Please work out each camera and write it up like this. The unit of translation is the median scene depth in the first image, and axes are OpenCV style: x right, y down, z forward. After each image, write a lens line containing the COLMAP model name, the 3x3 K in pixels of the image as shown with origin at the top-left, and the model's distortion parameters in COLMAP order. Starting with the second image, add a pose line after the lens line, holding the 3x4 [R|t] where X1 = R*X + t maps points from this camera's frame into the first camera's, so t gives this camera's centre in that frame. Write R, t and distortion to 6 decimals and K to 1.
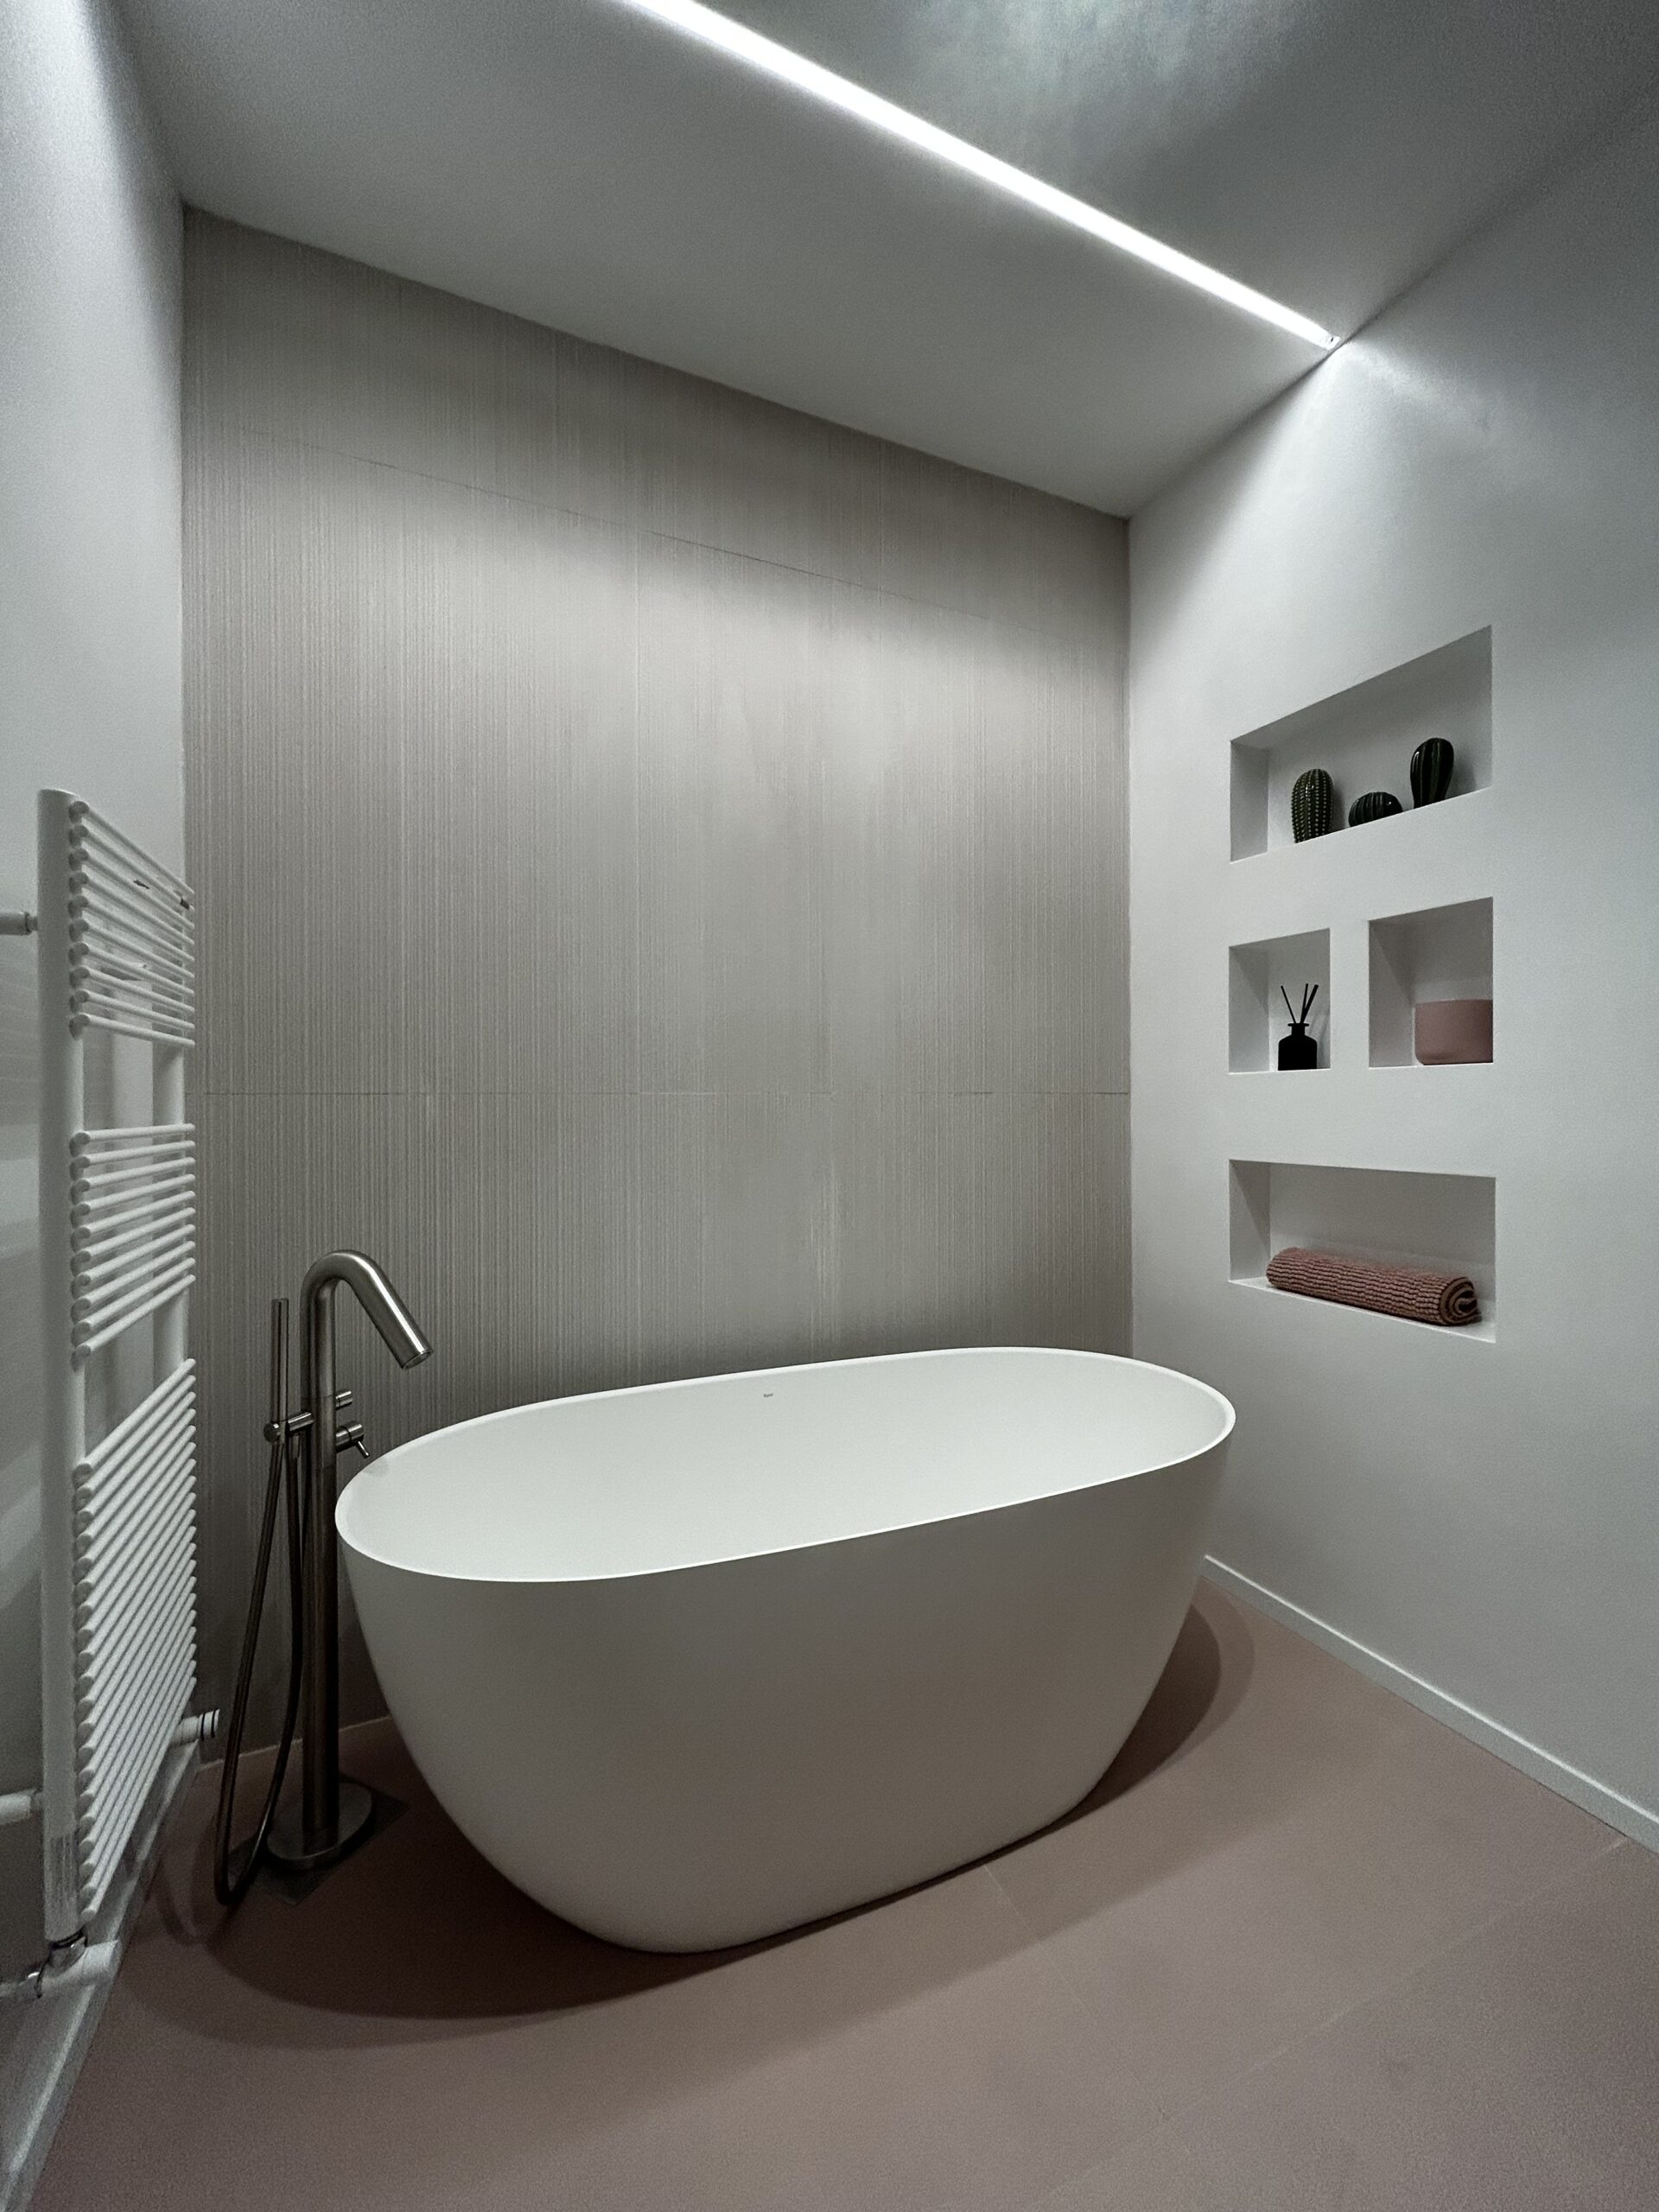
lens RADIAL K [[885.3, 0, 829.0], [0, 885.3, 1102.2], [0, 0, 1]] dist [0.003663, 0.001270]
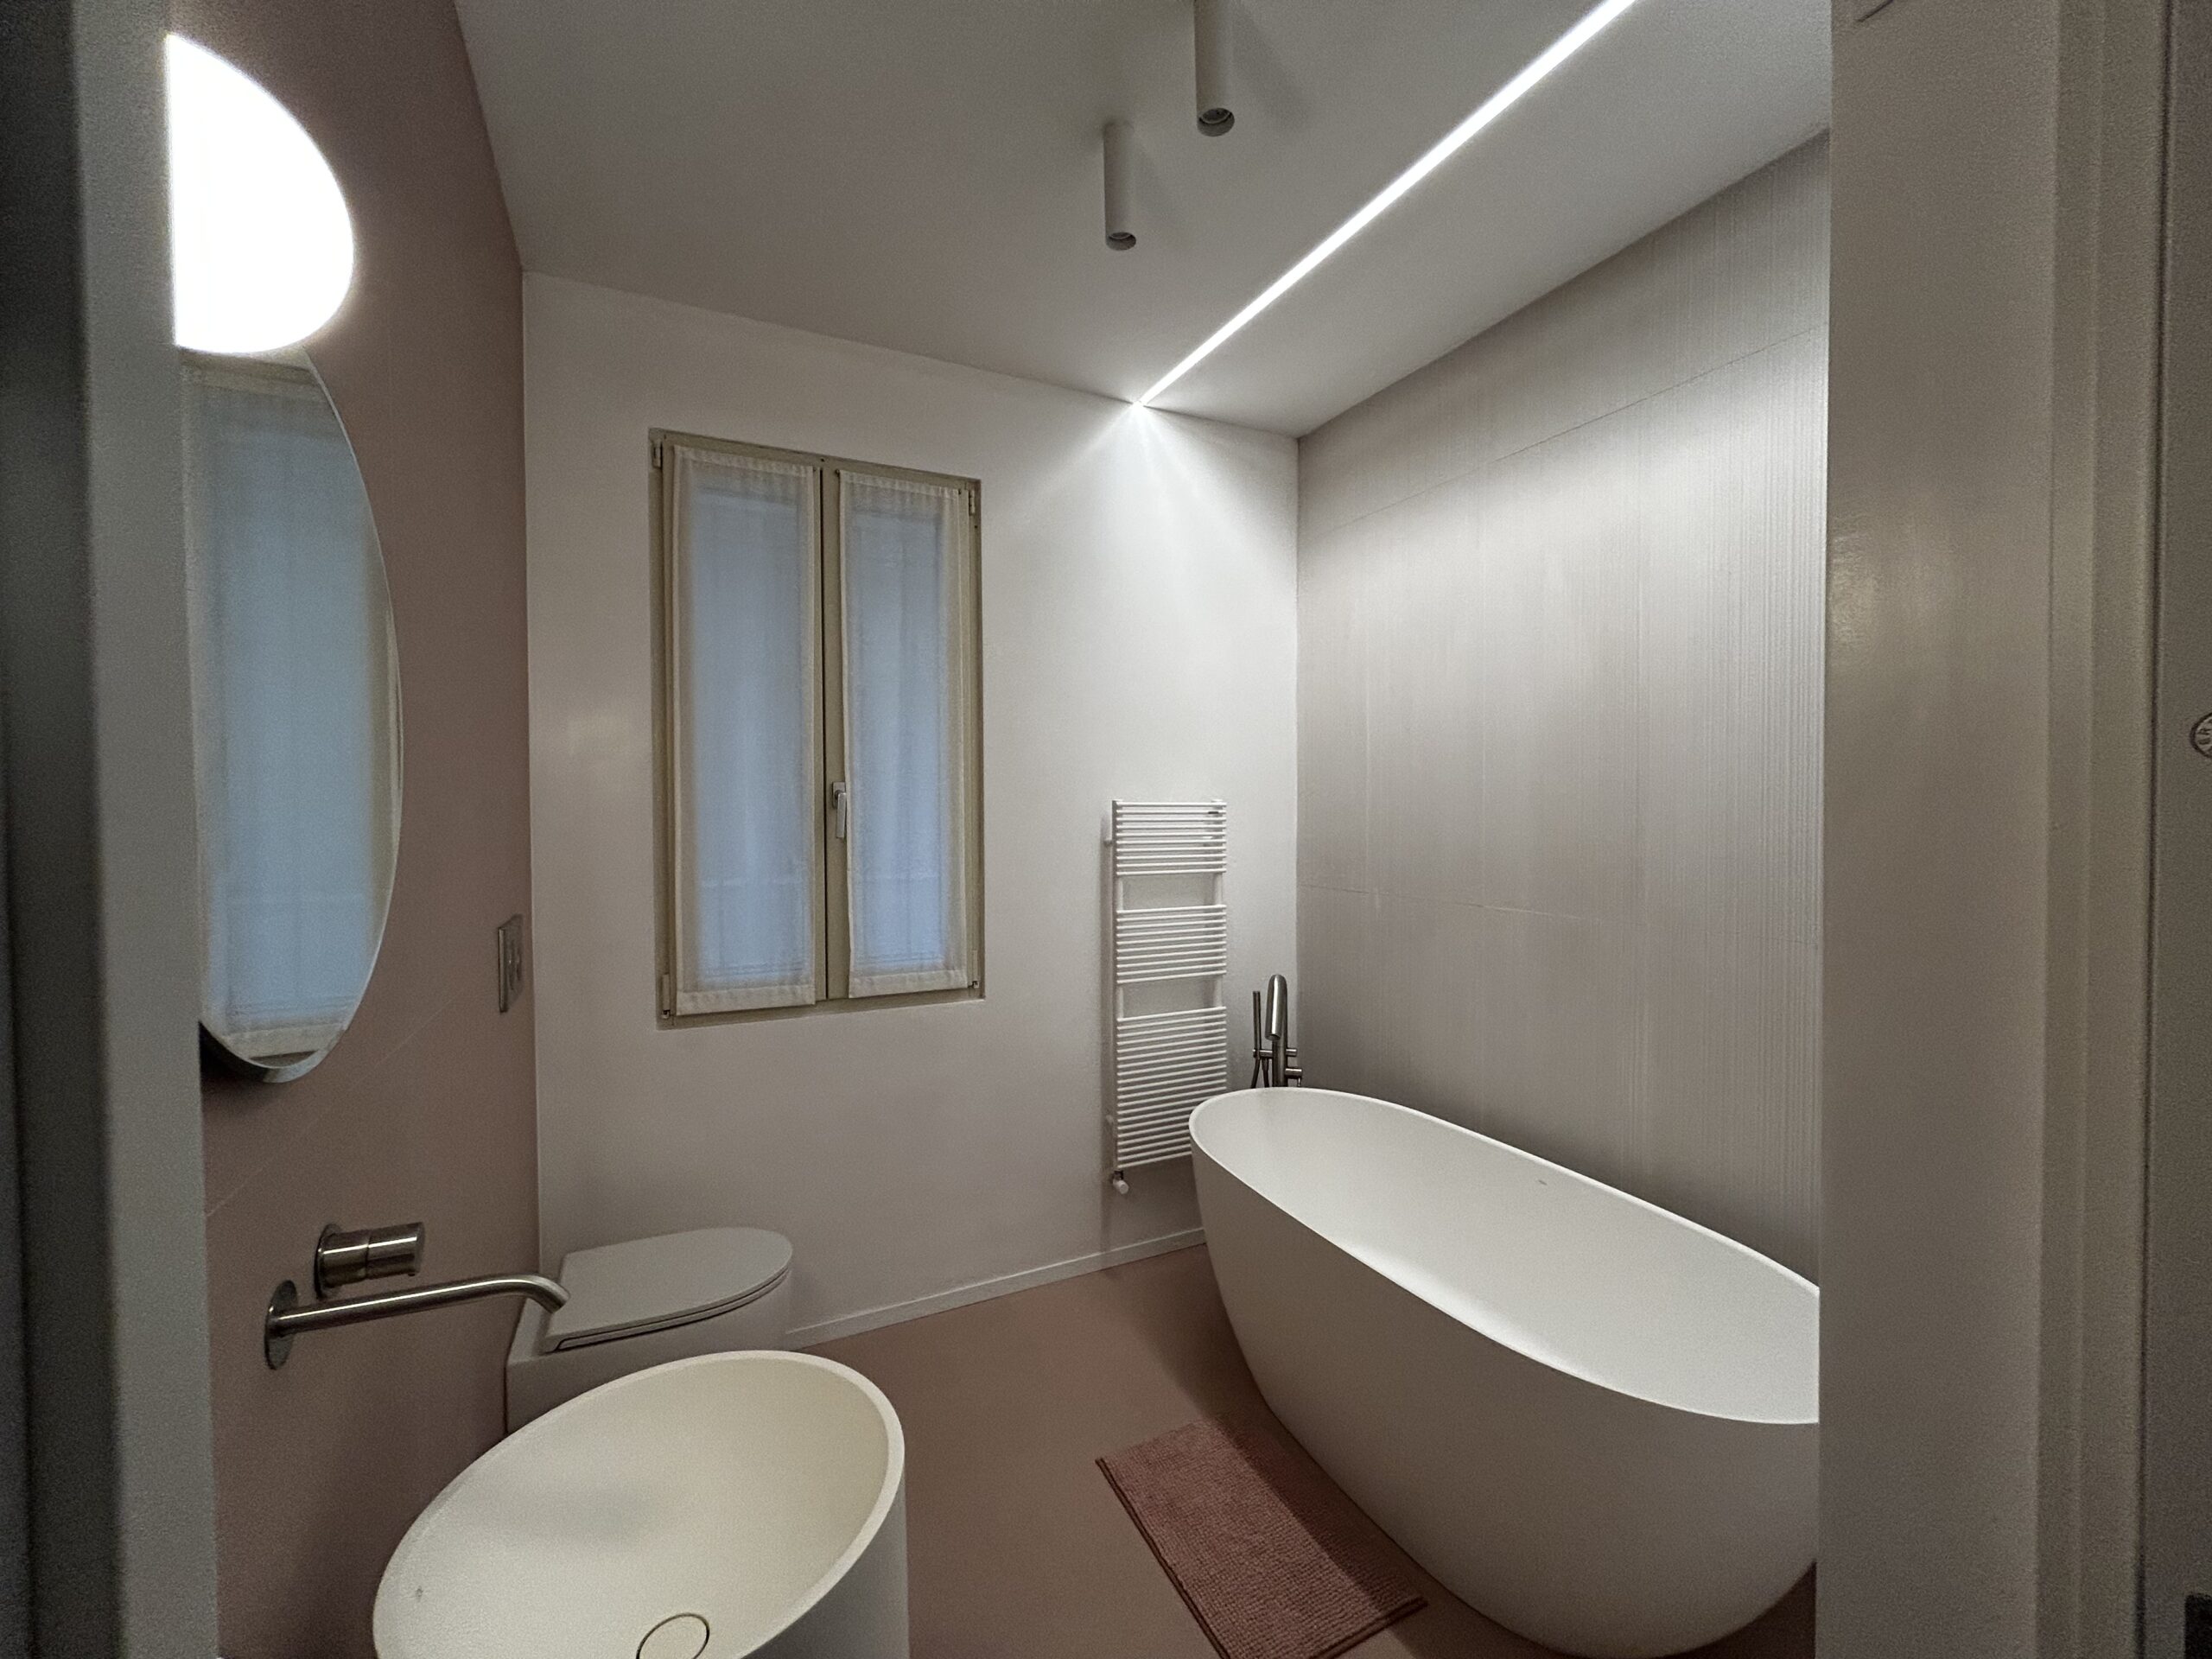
lens RADIAL K [[885.3, 0, 1103.6], [0, 885.3, 825.8], [0, 0, 1]] dist [0.003663, 0.001270]
pose [[0.046751, 0.020132, -0.998704, 1.203443], [-0.002370, 0.999796, 0.020043, -0.175786], [0.998904, 0.001429, 0.046789, 0.453012]]
